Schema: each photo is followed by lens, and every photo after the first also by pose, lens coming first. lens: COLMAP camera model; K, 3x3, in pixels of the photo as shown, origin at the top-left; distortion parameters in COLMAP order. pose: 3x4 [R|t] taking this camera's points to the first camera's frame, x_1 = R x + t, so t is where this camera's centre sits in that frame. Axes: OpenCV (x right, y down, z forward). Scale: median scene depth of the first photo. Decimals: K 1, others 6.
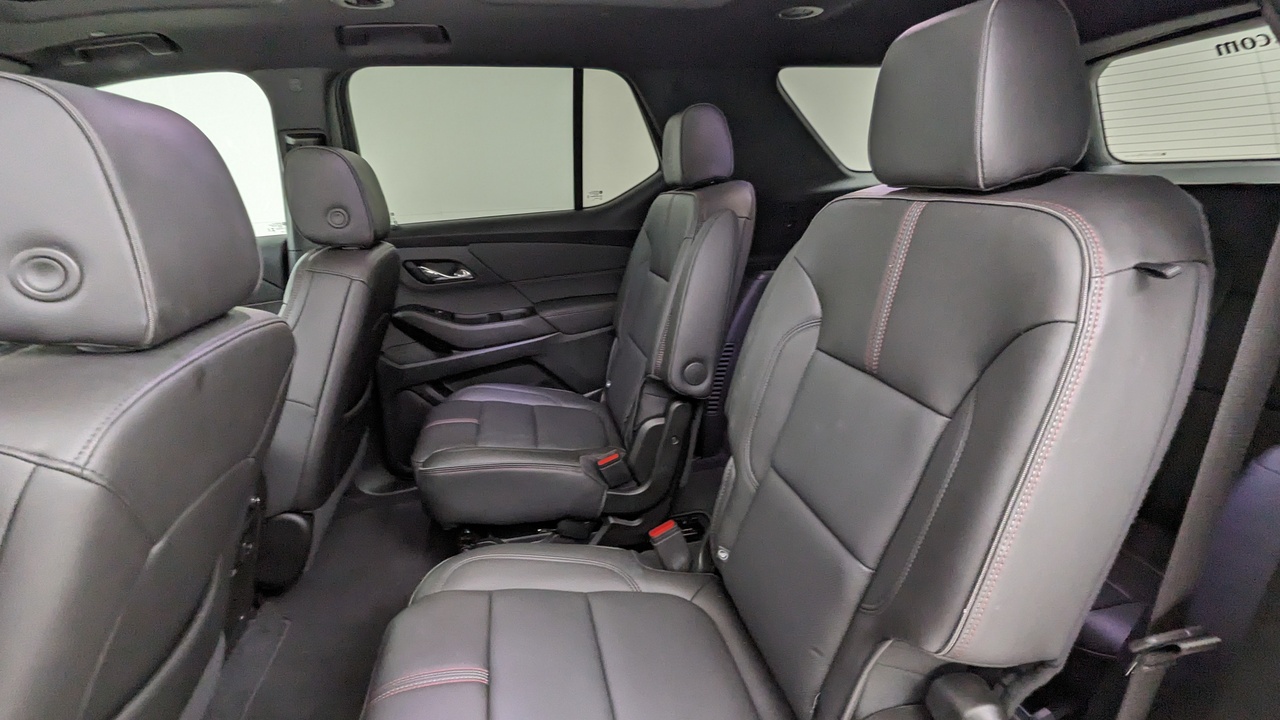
lens RADIAL K [[612.1, 0, 633.8], [0, 612.1, 355.4], [0, 0, 1]] dist [0.002080, -0.000281]
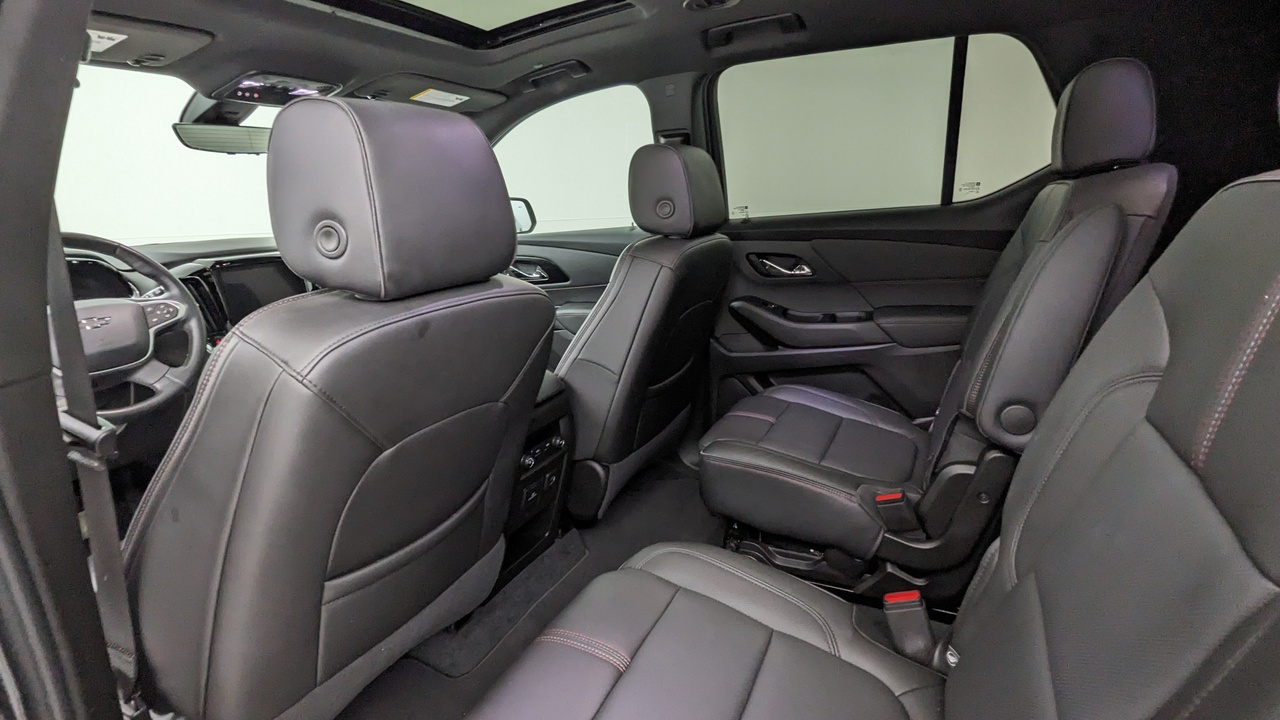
lens RADIAL K [[612.1, 0, 633.8], [0, 612.1, 355.4], [0, 0, 1]] dist [0.002080, -0.000281]
pose [[0.789232, 0.155573, -0.594062, 0.130312], [-0.152684, 0.986712, 0.055555, -0.014732], [0.594811, 0.046858, 0.802499, 0.081296]]
